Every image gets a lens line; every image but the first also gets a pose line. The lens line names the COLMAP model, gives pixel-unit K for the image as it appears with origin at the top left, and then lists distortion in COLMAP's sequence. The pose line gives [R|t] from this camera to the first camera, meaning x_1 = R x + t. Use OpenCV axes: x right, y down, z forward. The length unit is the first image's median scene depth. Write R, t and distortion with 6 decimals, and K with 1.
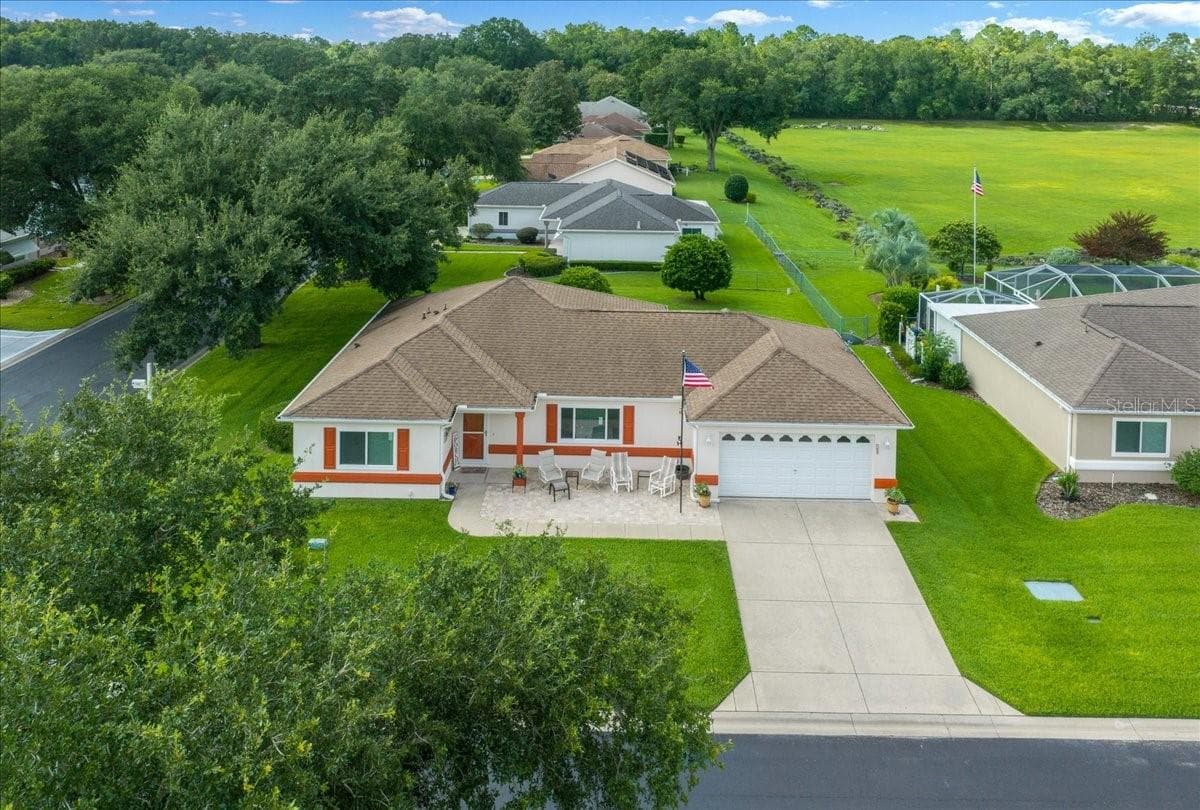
lens RADIAL K [[970.2, 0, 605.9], [0, 970.2, 98.0], [0, 0, 1]] dist [0.011494, -0.006147]
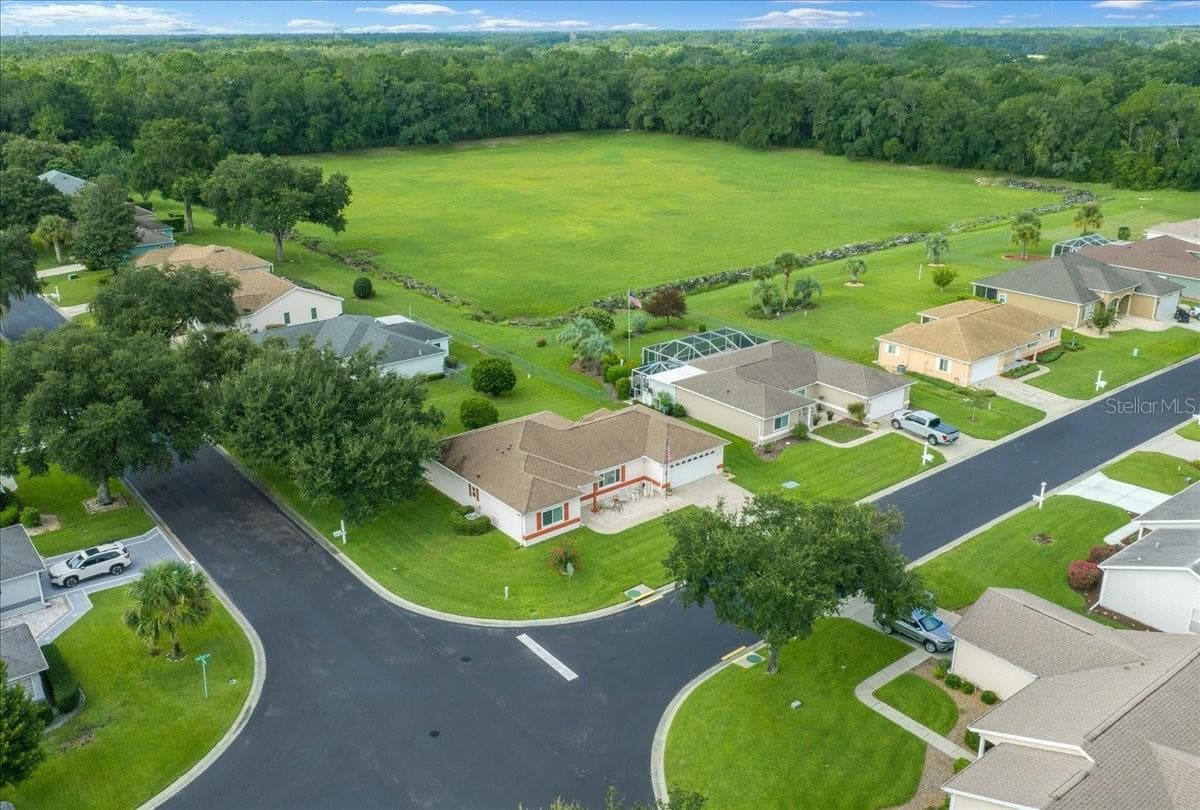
lens RADIAL K [[1016.6, 0, 597.7], [0, 1016.6, 406.0], [0, 0, 1]] dist [0.011315, -0.006001]
pose [[0.778070, -0.236527, 0.581946, -1.348626], [0.039600, 0.943031, 0.330341, -0.582513], [-0.626928, -0.233984, 0.743111, -0.653789]]
